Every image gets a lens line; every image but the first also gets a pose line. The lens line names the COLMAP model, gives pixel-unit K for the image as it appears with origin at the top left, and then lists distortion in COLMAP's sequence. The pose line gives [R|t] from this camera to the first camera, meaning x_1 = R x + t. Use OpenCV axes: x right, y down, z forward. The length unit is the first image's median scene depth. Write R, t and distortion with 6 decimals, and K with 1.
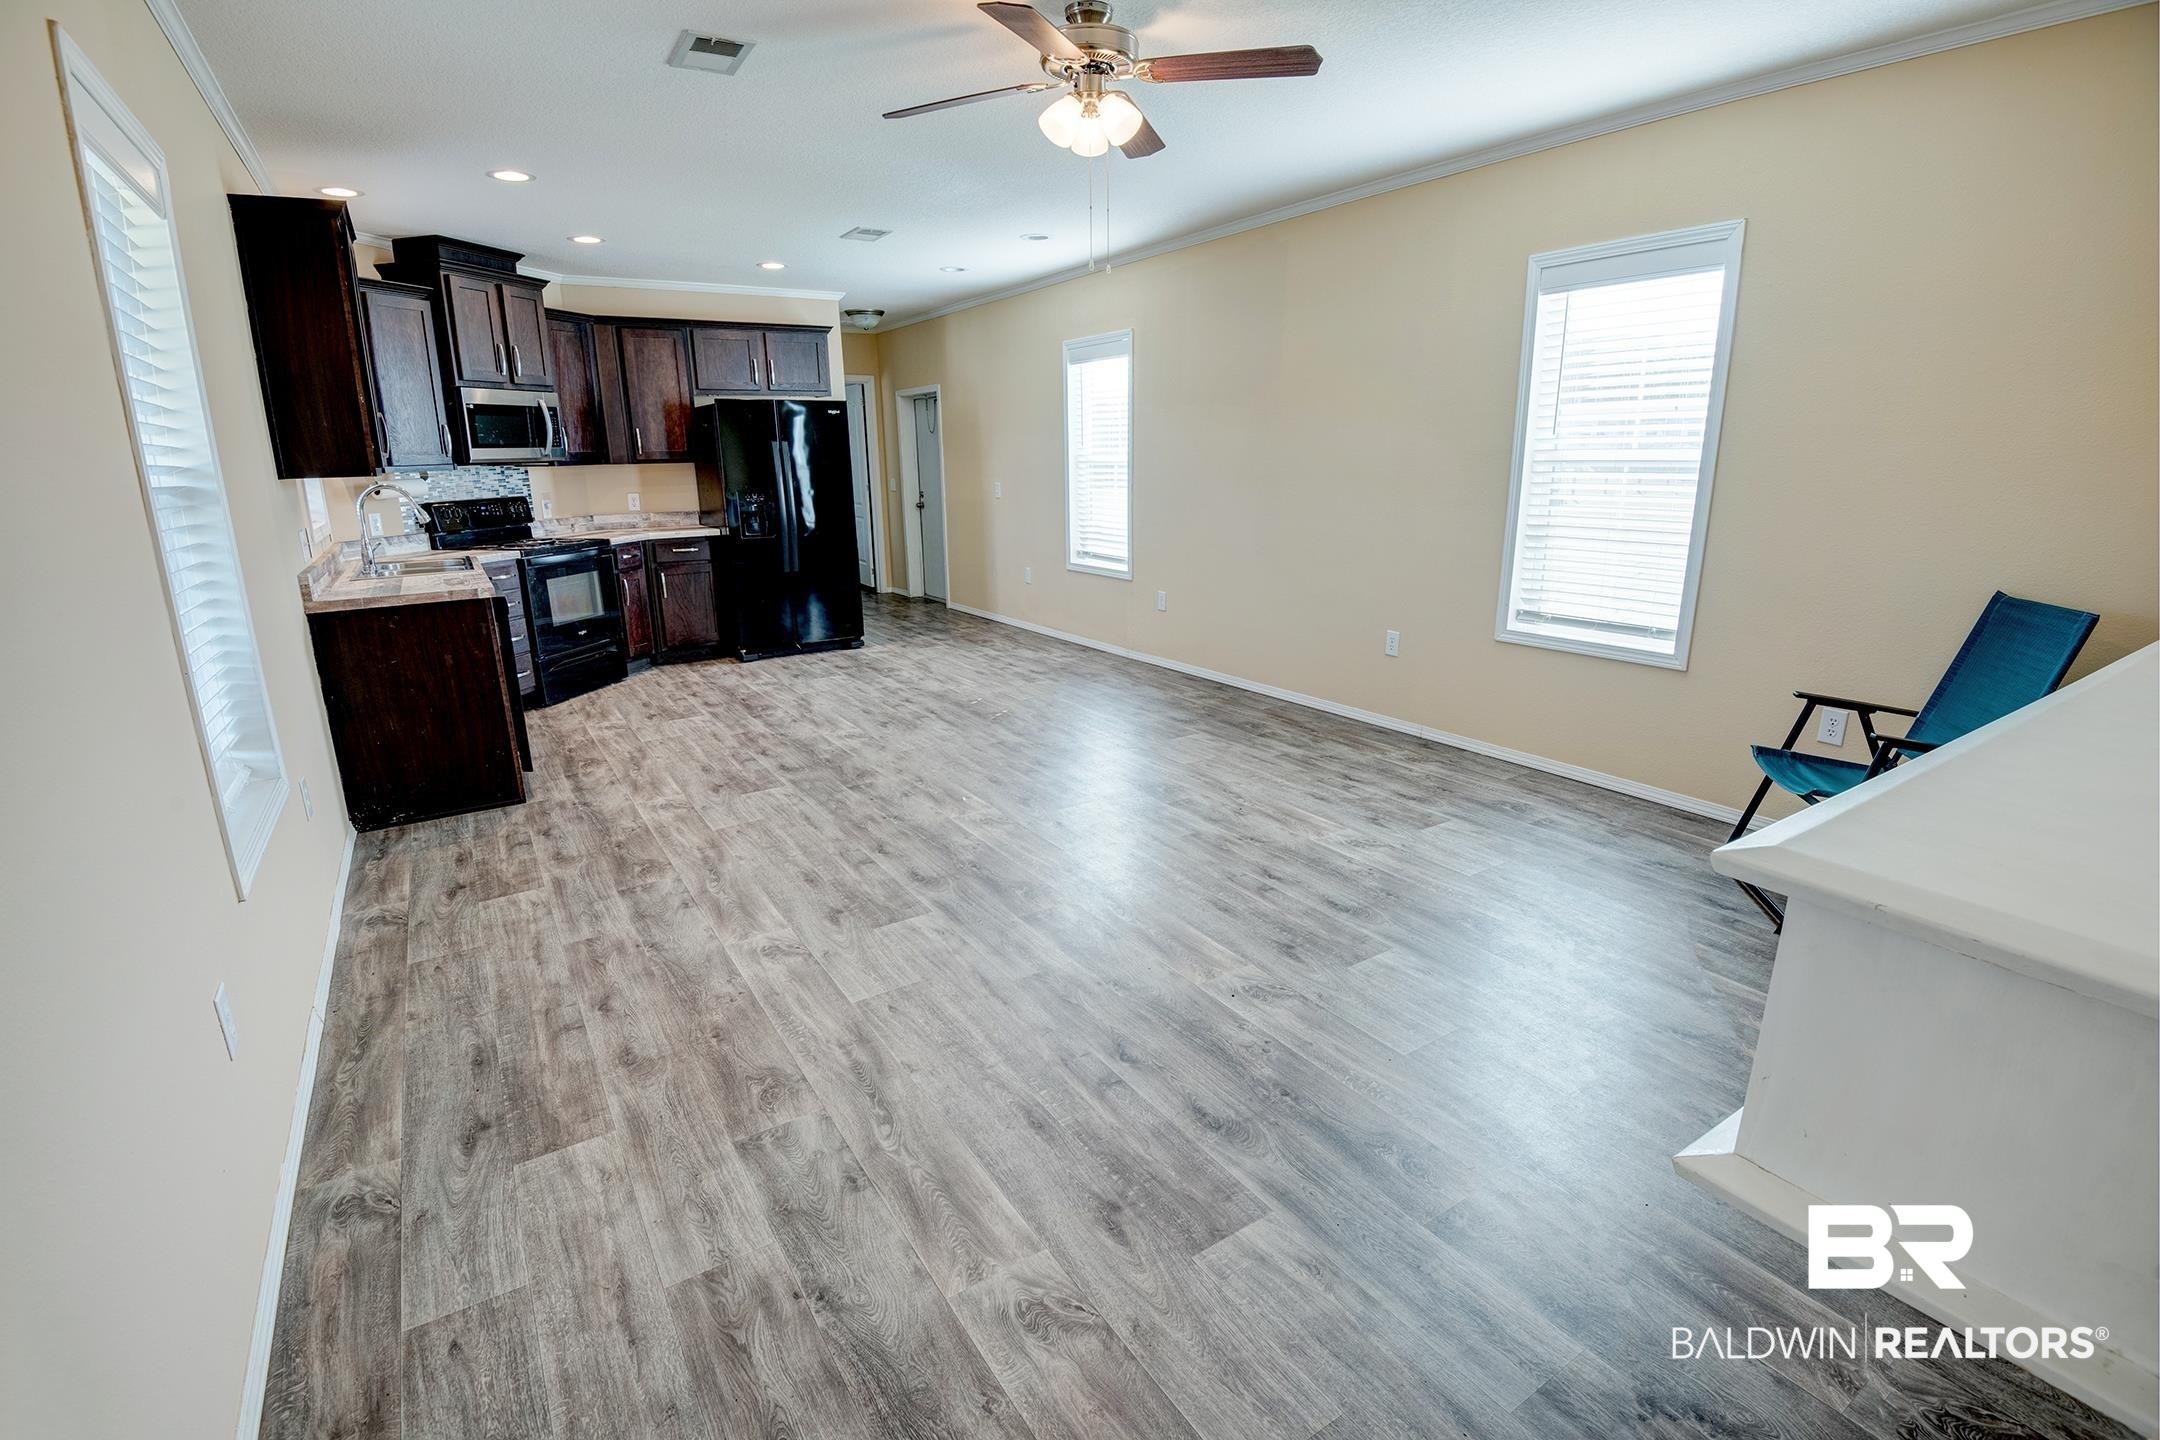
lens RADIAL K [[992.7, 0, 1097.8], [0, 992.7, 705.6], [0, 0, 1]] dist [-0.039009, -0.001657]
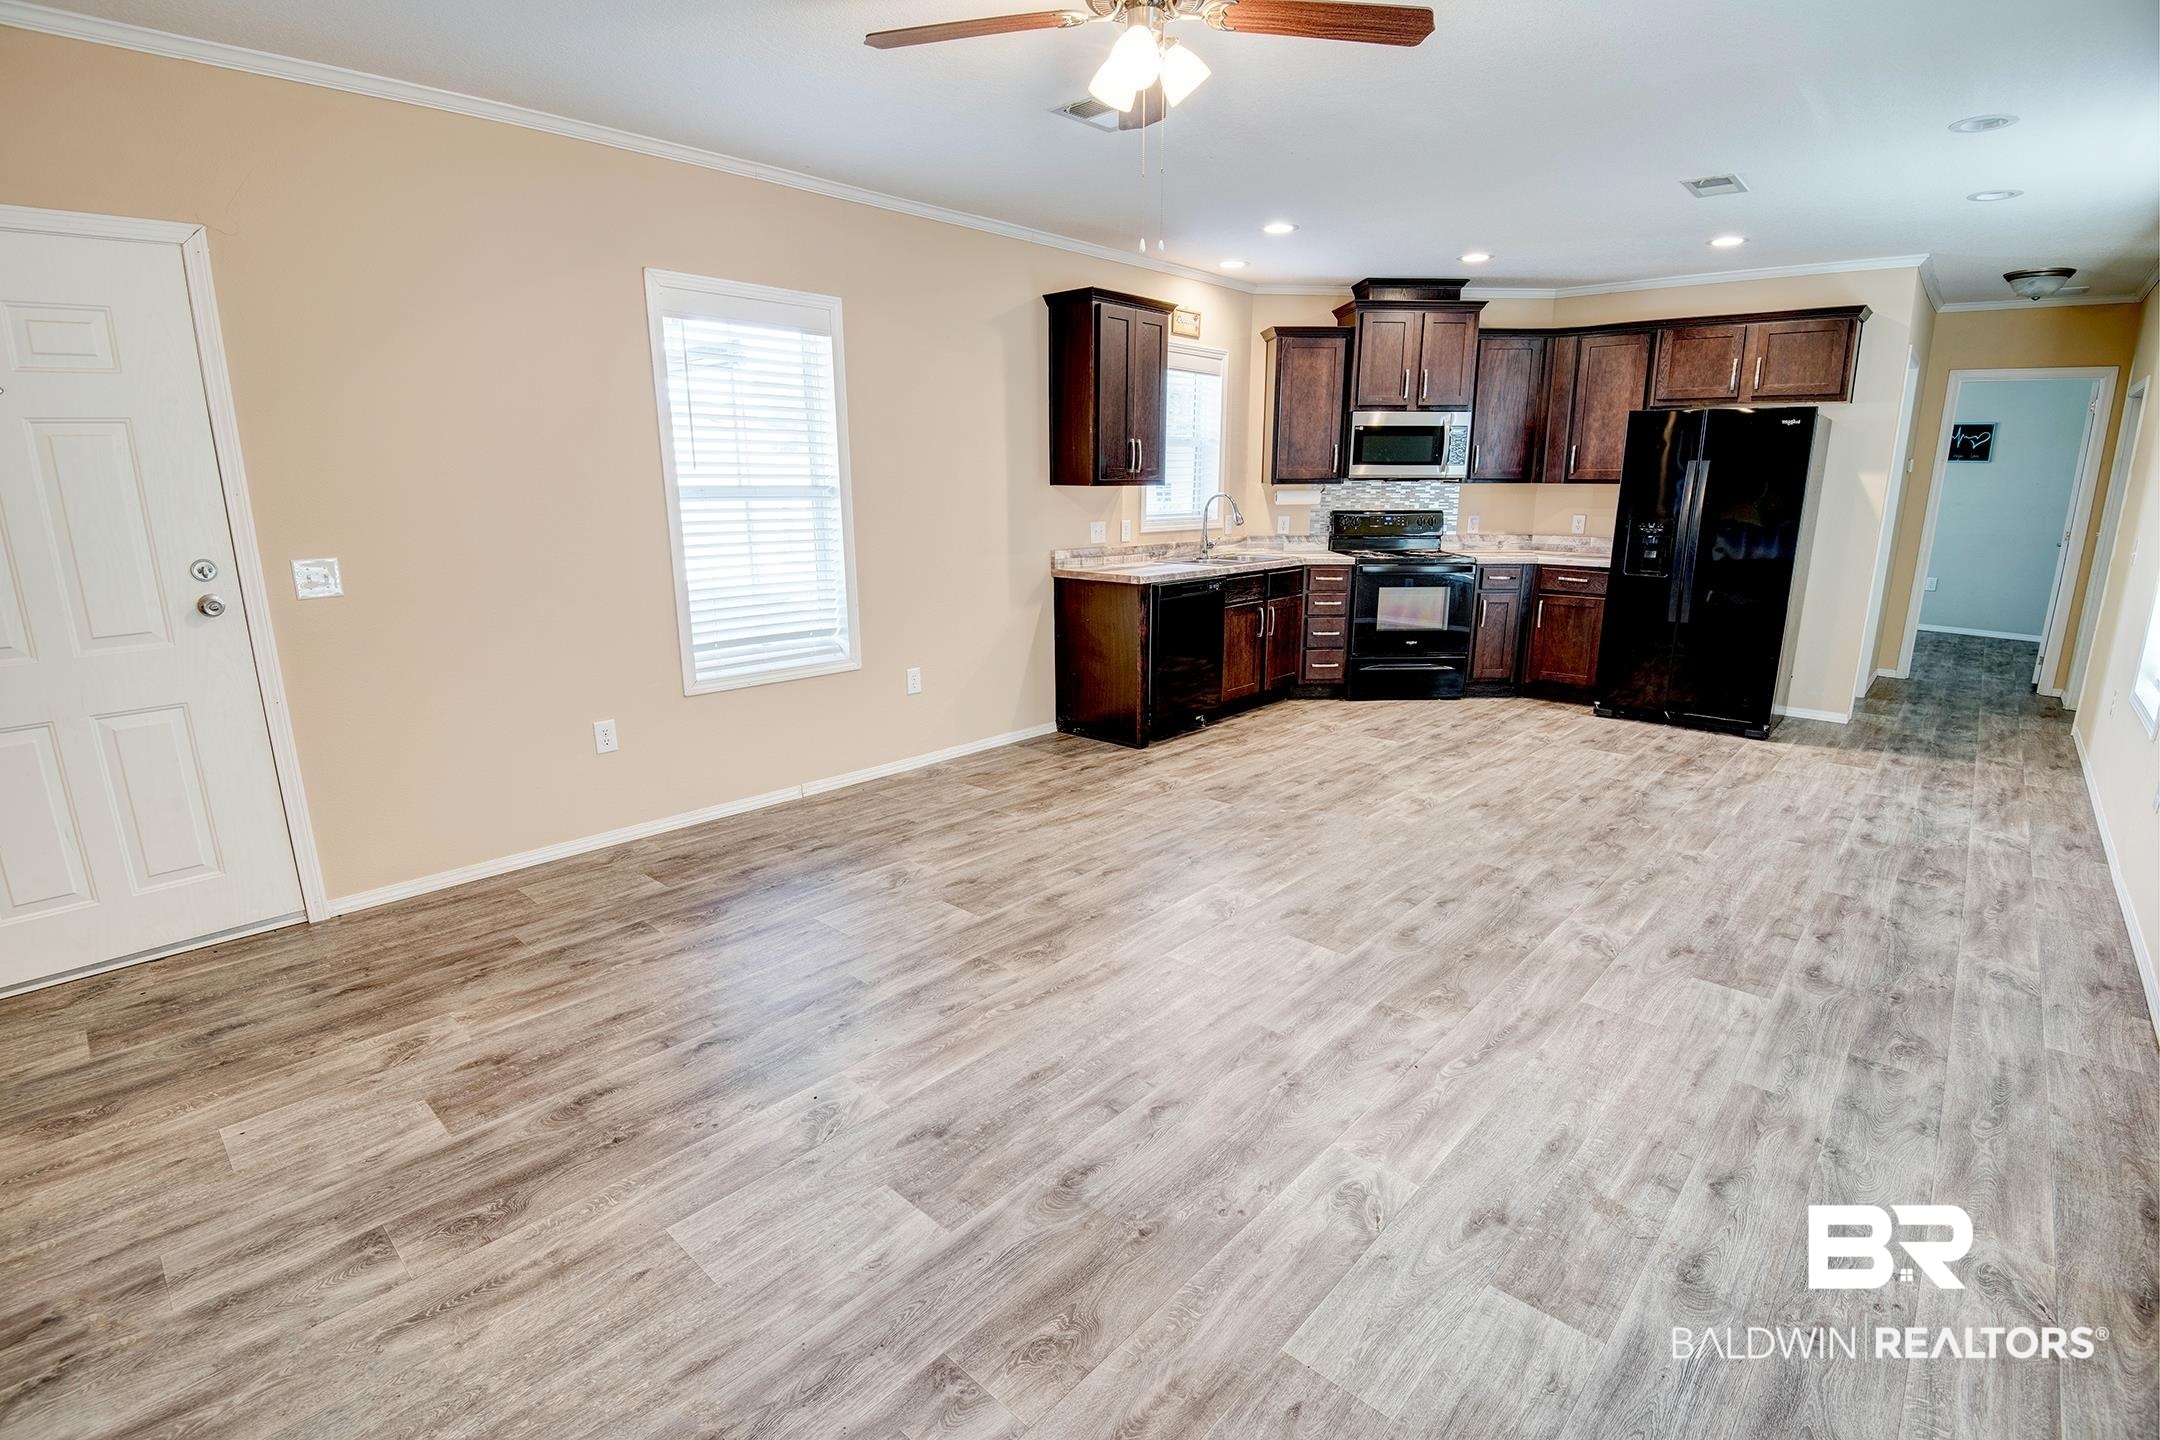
lens RADIAL K [[1004.6, 0, 1077.1], [0, 1004.6, 678.4], [0, 0, 1]] dist [-0.001393, -0.031463]
pose [[0.238068, 0.201671, -0.950080, 0.580912], [-0.243166, 0.959427, 0.142724, -0.147764], [0.940316, 0.197049, 0.277449, 0.546590]]
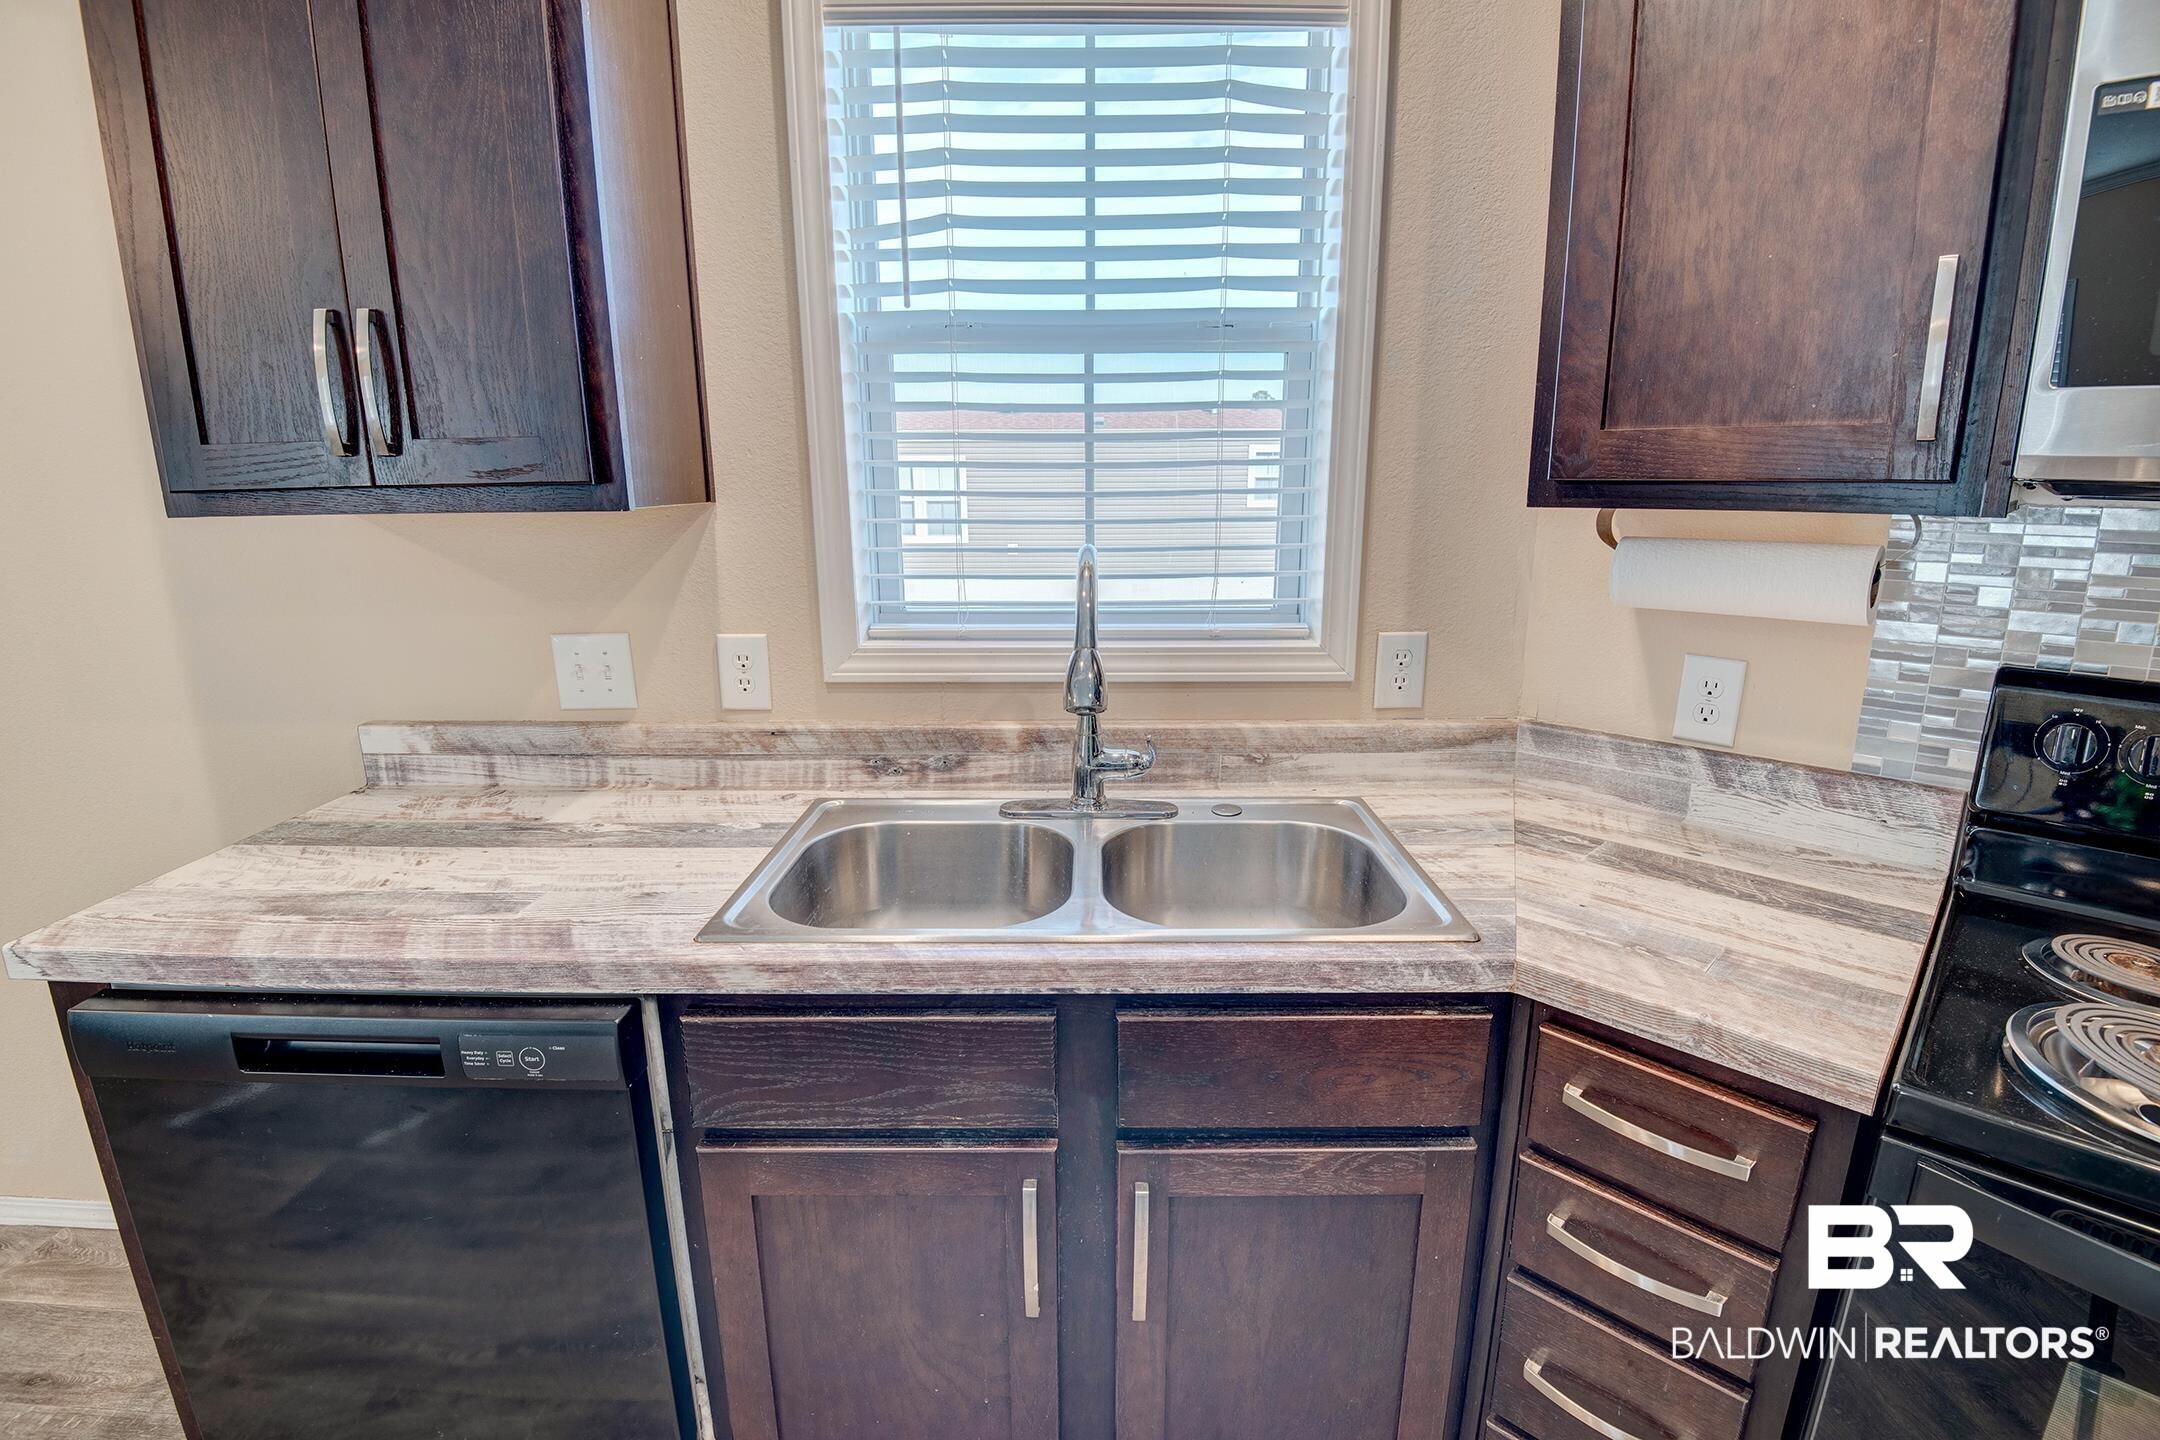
lens RADIAL K [[1018.6, 0, 1052.8], [0, 1018.6, 716.6], [0, 0, 1]] dist [-0.023853, -0.017552]
pose [[-0.573759, 0.196769, -0.795036, -0.532645], [-0.195776, 0.909622, 0.366415, -0.310733], [0.795282, 0.365882, -0.483381, 1.251723]]
